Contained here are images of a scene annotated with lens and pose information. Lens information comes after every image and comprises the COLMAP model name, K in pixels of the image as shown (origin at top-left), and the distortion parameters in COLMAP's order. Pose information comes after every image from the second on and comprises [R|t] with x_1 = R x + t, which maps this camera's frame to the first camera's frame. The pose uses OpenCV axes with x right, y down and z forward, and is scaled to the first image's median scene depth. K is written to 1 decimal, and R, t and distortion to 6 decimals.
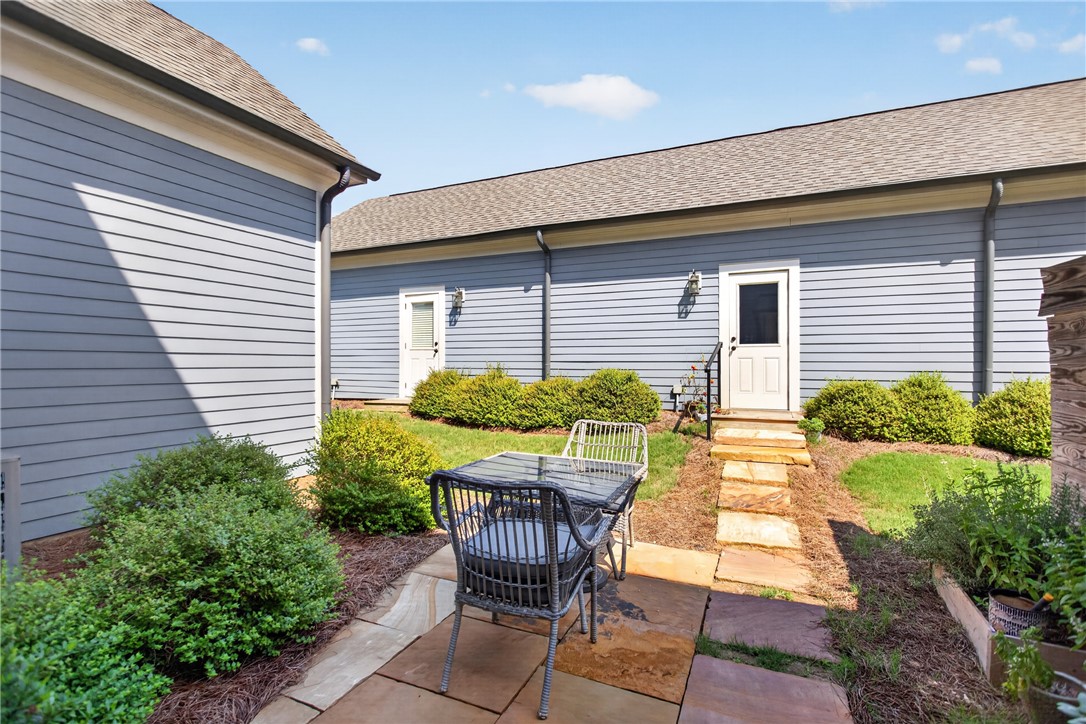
lens RADIAL K [[527.0, 0, 547.1], [0, 527.0, 366.0], [0, 0, 1]] dist [0.003960, -0.000296]
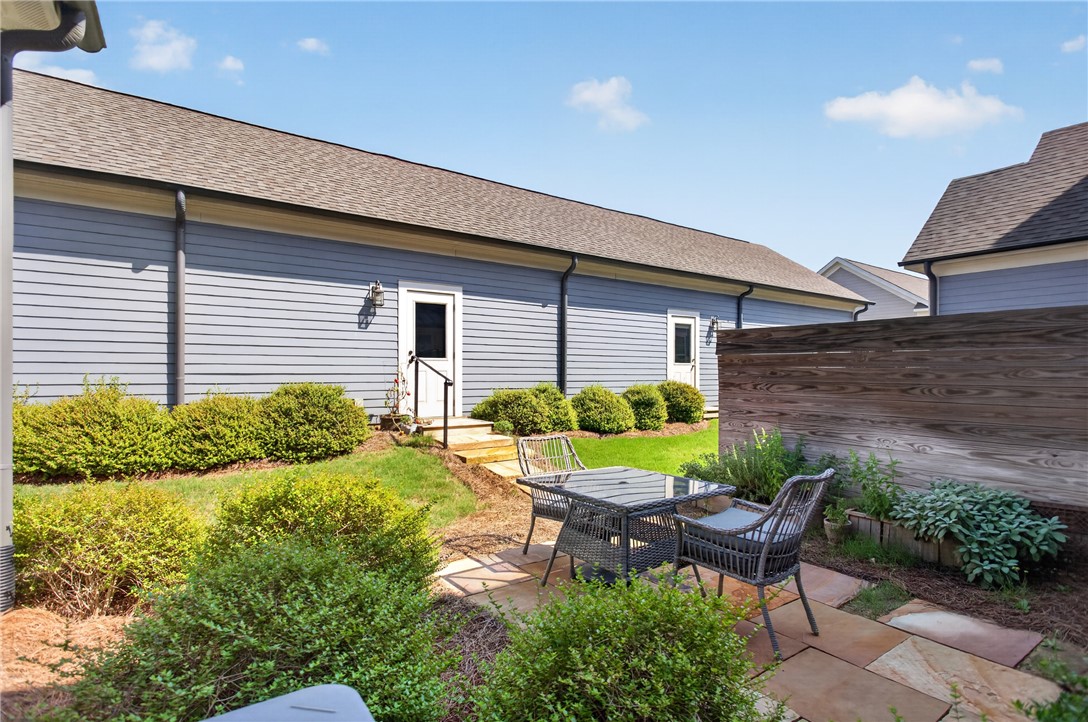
lens RADIAL K [[528.0, 0, 541.1], [0, 528.0, 359.3], [0, 0, 1]] dist [0.003960, -0.000296]
pose [[0.517614, 0.022310, 0.855323, -0.429291], [0.001005, 0.999643, -0.026683, -0.009654], [-0.855614, 0.014670, 0.517407, 0.239763]]
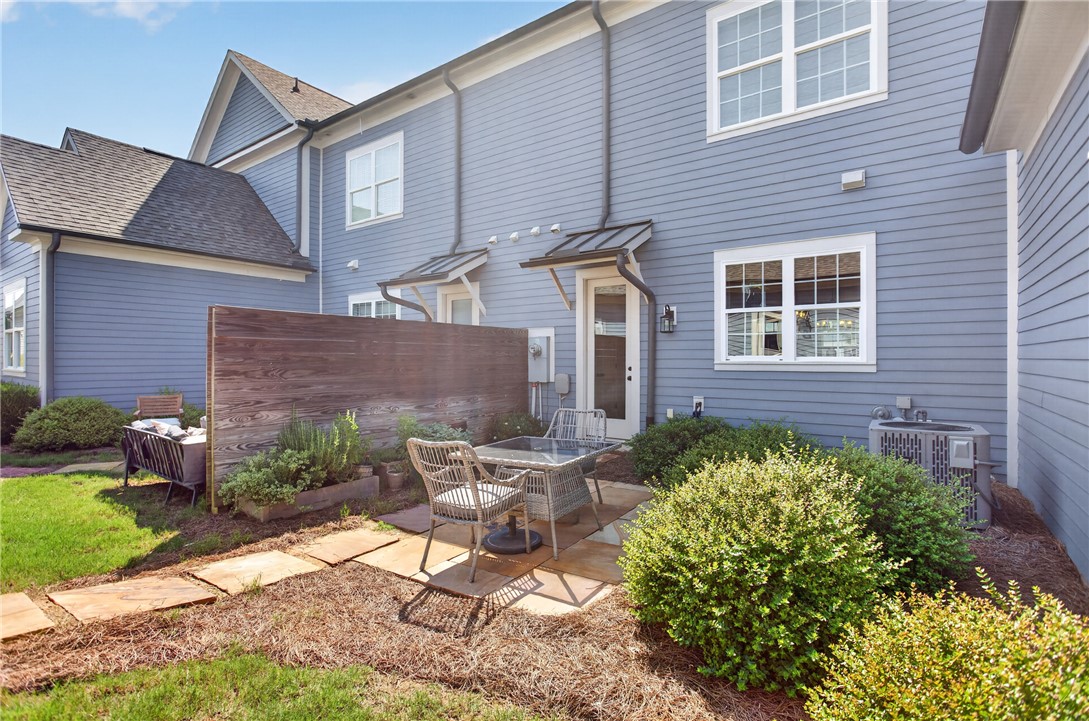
lens RADIAL K [[517.6, 0, 538.1], [0, 517.6, 355.9], [0, 0, 1]] dist [-0.012905, -0.000067]
pose [[-0.977851, -0.001734, 0.209293, -0.112661], [-0.001114, 0.999995, 0.003082, -0.015935], [-0.209297, 0.002781, -0.977848, 0.953691]]
